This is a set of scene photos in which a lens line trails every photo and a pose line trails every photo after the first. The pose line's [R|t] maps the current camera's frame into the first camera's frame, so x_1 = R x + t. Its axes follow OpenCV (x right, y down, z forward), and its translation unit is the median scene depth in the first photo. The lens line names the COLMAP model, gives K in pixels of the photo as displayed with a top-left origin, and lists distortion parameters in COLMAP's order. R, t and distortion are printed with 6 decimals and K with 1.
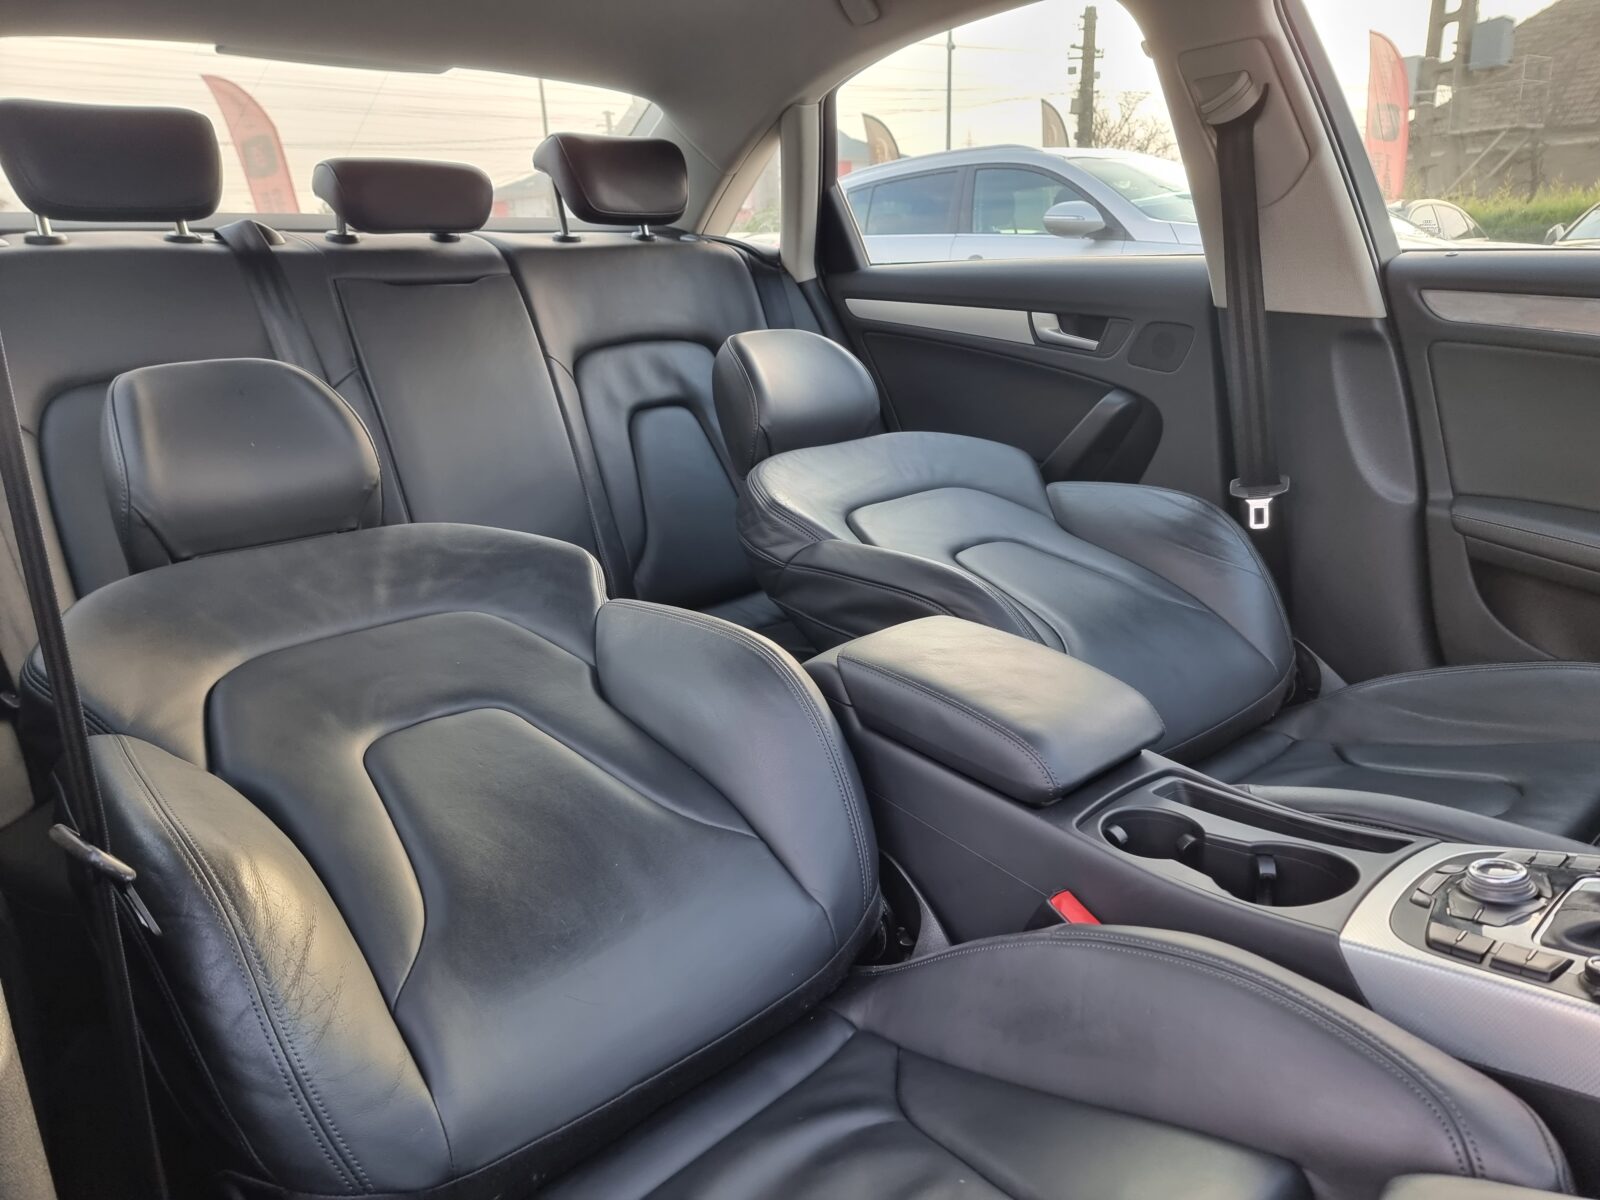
lens RADIAL K [[1107.8, 0, 809.0], [0, 1107.8, 623.9], [0, 0, 1]] dist [0.059883, -0.054336]
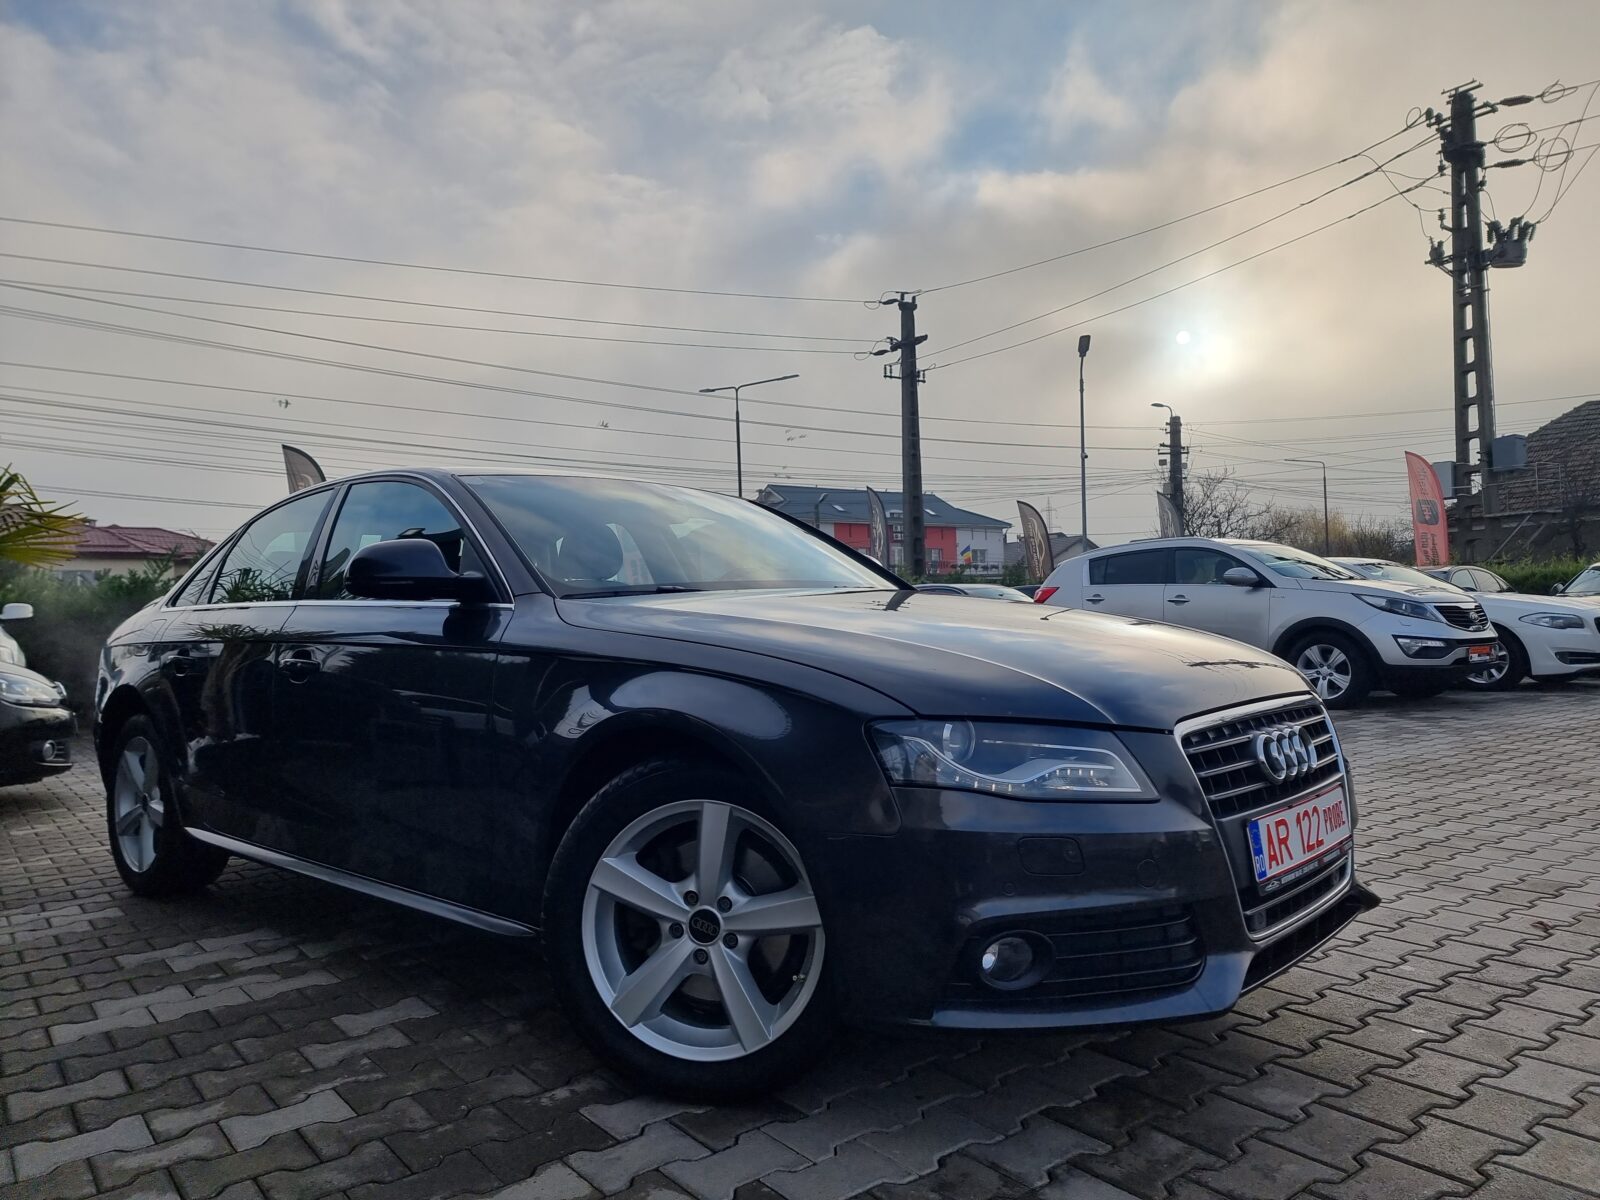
lens RADIAL K [[1107.8, 0, 801.9], [0, 1107.8, 608.2], [0, 0, 1]] dist [0.059883, -0.054336]
pose [[0.996593, 0.006894, -0.082193, -1.412399], [-0.032127, 0.950247, -0.309837, 1.195078], [0.075968, 0.311422, 0.947230, -3.321025]]
